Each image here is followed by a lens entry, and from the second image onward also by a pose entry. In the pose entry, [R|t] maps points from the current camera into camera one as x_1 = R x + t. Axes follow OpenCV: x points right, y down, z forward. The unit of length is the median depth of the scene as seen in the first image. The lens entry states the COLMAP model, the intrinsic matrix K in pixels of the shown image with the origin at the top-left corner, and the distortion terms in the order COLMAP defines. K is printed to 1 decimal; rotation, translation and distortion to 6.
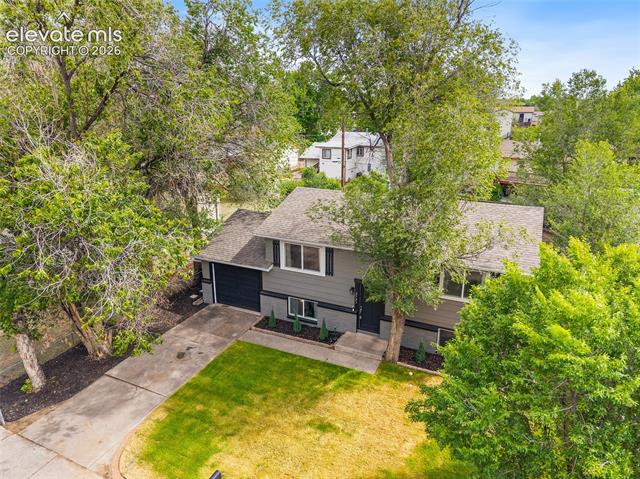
lens RADIAL K [[439.5, 0, 320.0], [0, 439.5, 239.5], [0, 0, 1]] dist [0.029036, -0.033329]
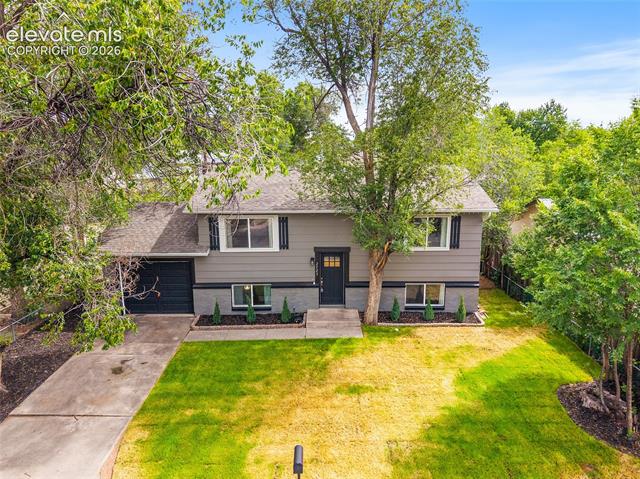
lens RADIAL K [[447.4, 0, 325.8], [0, 447.4, 241.5], [0, 0, 1]] dist [0.004275, -0.005229]
pose [[0.899856, -0.093770, 0.425989, -0.292580], [0.133510, 0.988957, -0.064335, 0.139161], [-0.415252, 0.114766, 0.902438, 0.147418]]
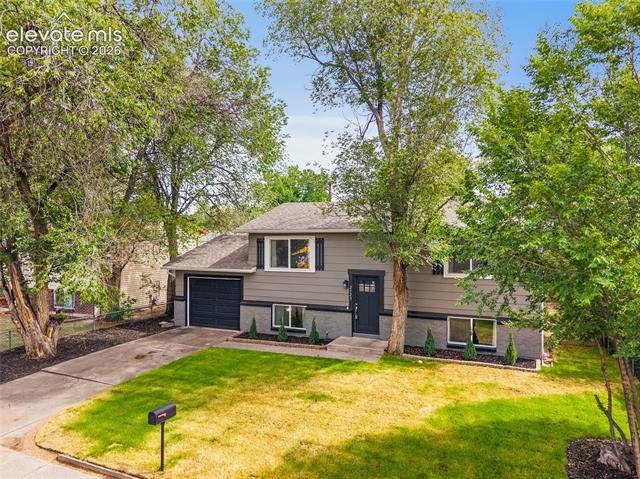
lens RADIAL K [[439.5, 0, 320.0], [0, 439.5, 239.5], [0, 0, 1]] dist [0.029036, -0.033329]
pose [[0.999410, 0.002292, 0.034268, -0.008811], [0.008036, 0.954464, -0.298218, 0.293475], [-0.033391, 0.298317, 0.953883, 0.134811]]
